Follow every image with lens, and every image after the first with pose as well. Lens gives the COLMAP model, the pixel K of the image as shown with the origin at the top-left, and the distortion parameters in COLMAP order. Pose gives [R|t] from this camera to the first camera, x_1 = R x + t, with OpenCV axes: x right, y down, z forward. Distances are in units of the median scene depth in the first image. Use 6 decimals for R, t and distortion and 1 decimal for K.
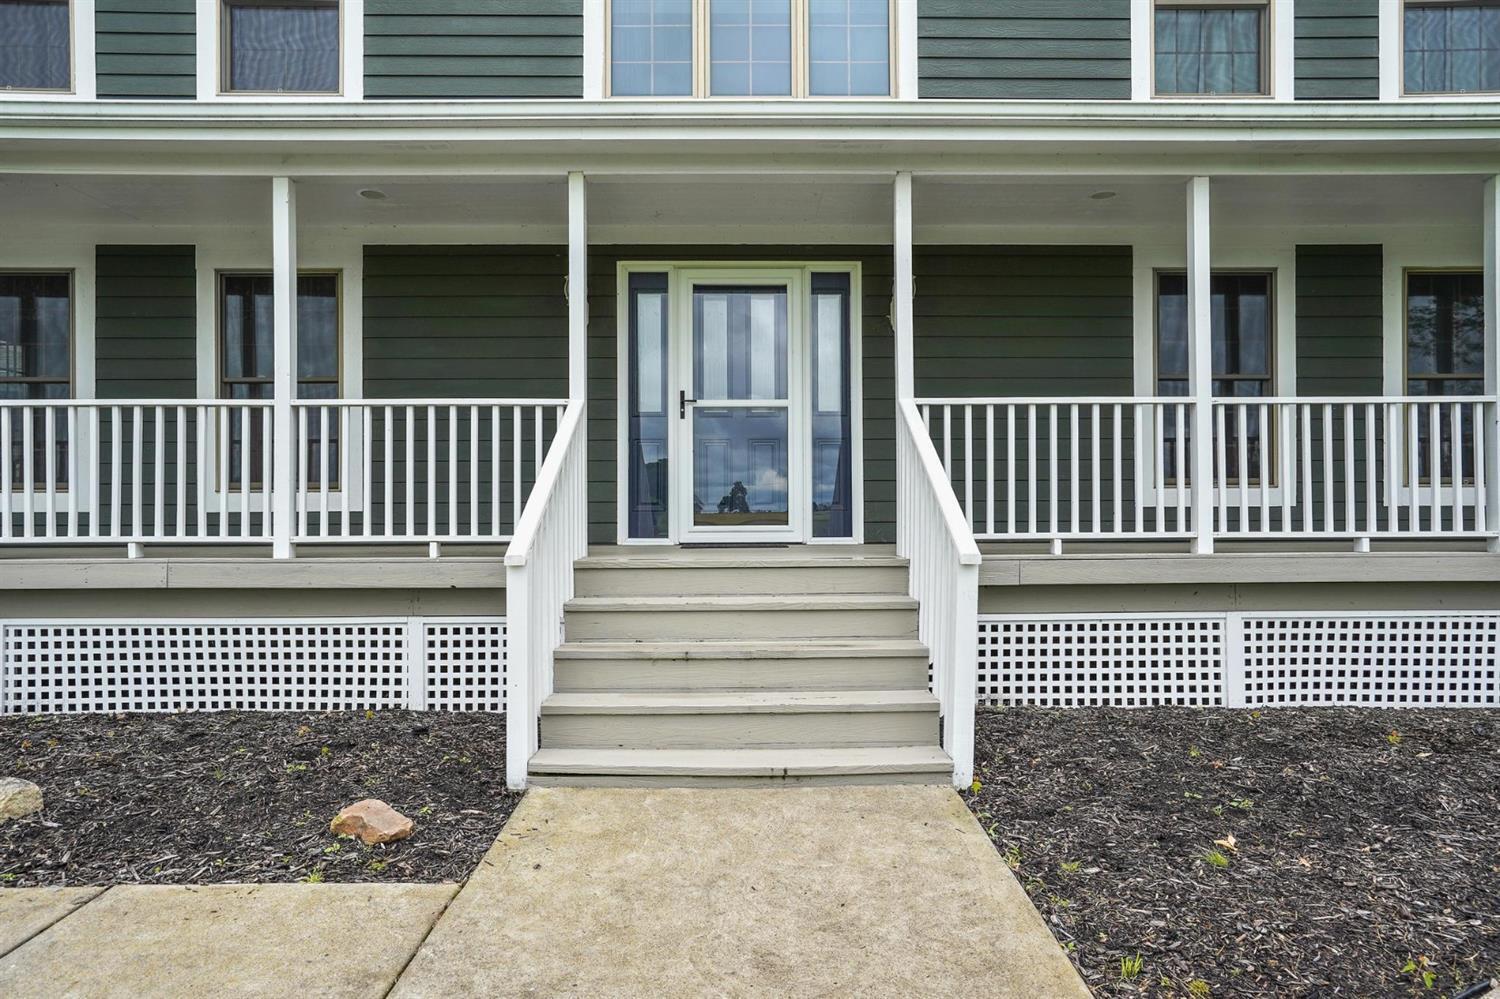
lens RADIAL K [[917.3, 0, 749.8], [0, 917.3, 500.1], [0, 0, 1]] dist [0.010571, 0.000841]
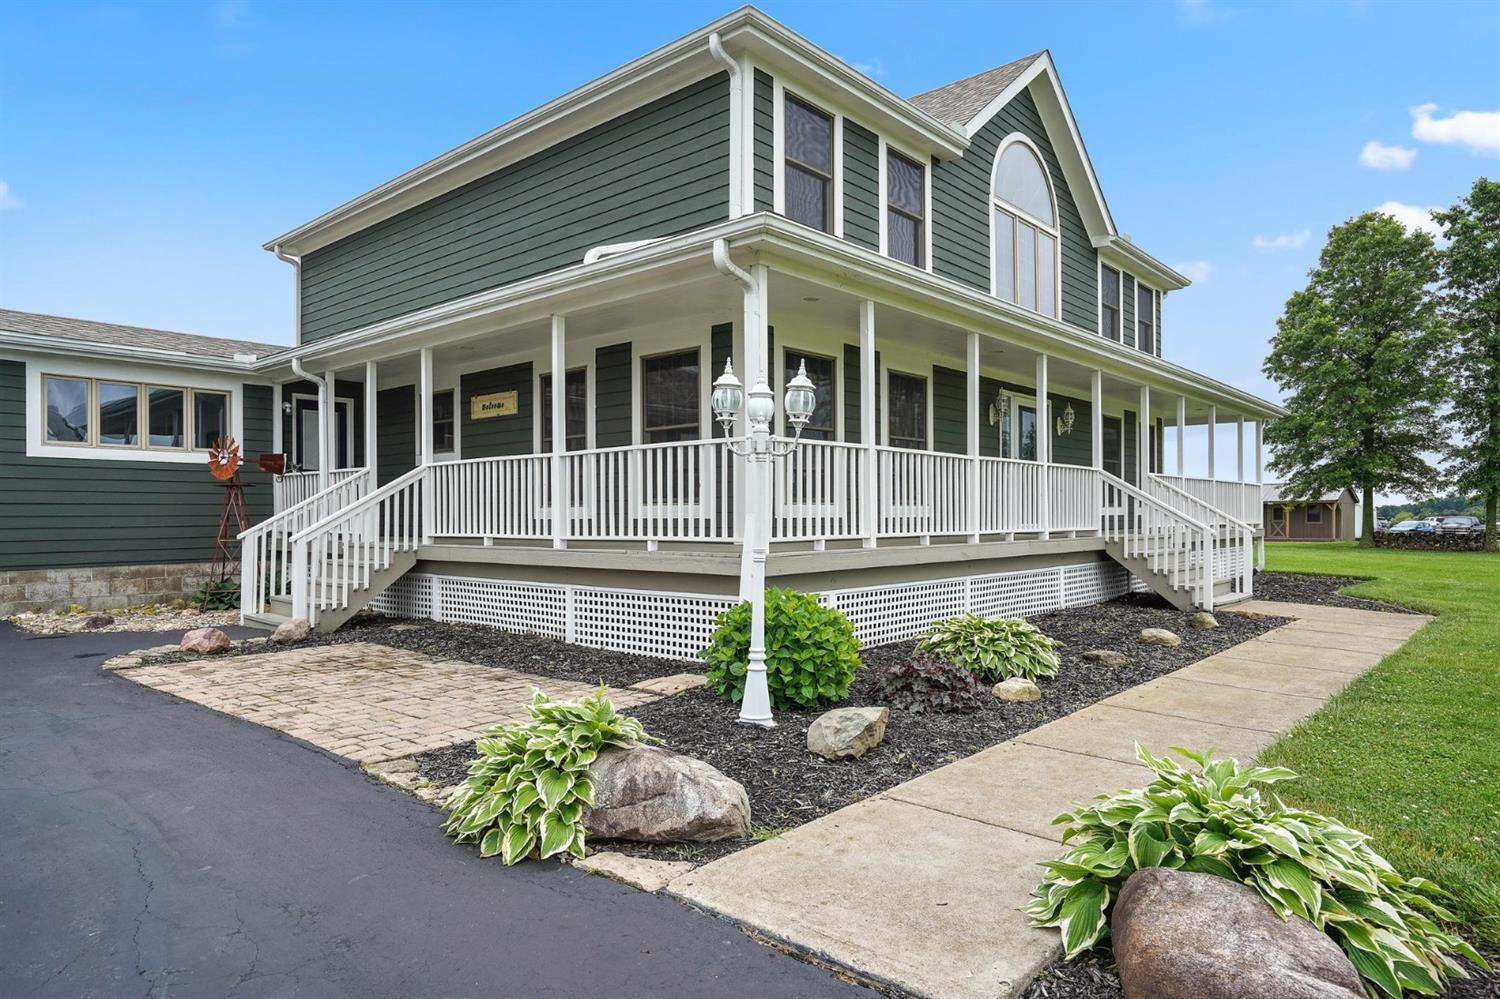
lens RADIAL K [[917.3, 0, 748.4], [0, 917.3, 505.8], [0, 0, 1]] dist [0.010571, 0.000841]
pose [[0.749852, -0.009273, -0.661541, 1.181159], [0.008414, 0.999955, -0.004479, -0.004010], [0.661552, -0.002208, 0.749896, 0.004885]]
